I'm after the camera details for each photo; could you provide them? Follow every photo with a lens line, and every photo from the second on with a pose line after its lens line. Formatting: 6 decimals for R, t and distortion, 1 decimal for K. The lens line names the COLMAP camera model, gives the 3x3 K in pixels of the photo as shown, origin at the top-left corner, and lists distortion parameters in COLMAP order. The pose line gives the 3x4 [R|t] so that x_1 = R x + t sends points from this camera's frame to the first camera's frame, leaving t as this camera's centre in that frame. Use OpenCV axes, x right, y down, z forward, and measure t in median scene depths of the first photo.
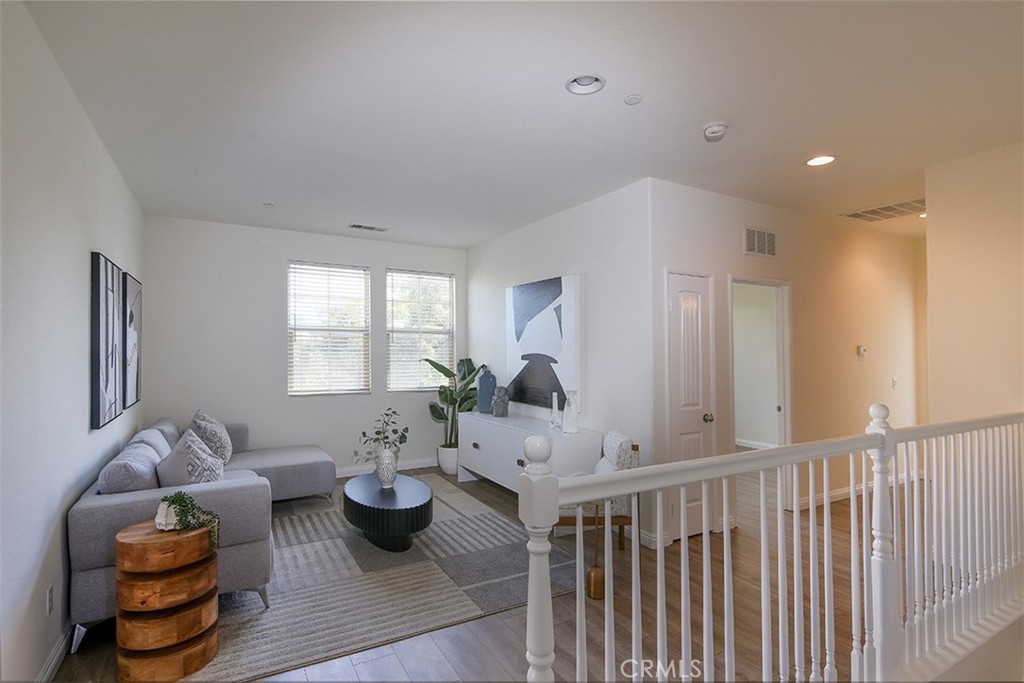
lens RADIAL K [[496.1, 0, 509.8], [0, 496.1, 344.6], [0, 0, 1]] dist [-0.000607, 0.000987]
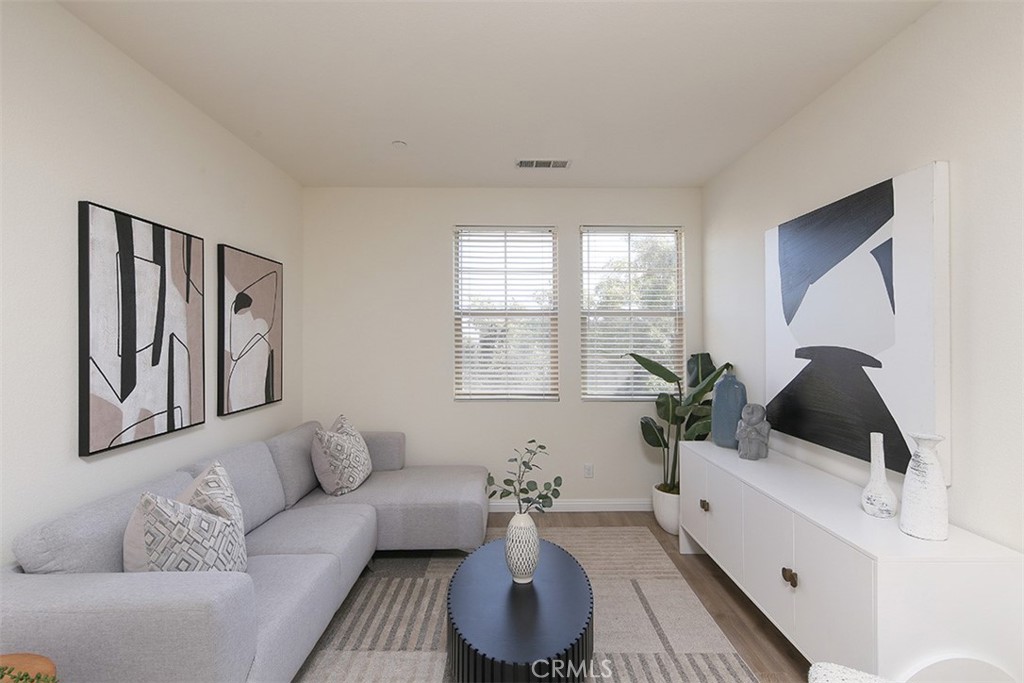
lens RADIAL K [[496.1, 0, 517.1], [0, 496.1, 339.9], [0, 0, 1]] dist [-0.000607, 0.000987]
pose [[0.874140, -0.003590, -0.485661, 0.019488], [0.009100, 0.999918, 0.008987, 0.003678], [0.485589, -0.012276, 0.874101, 0.360810]]
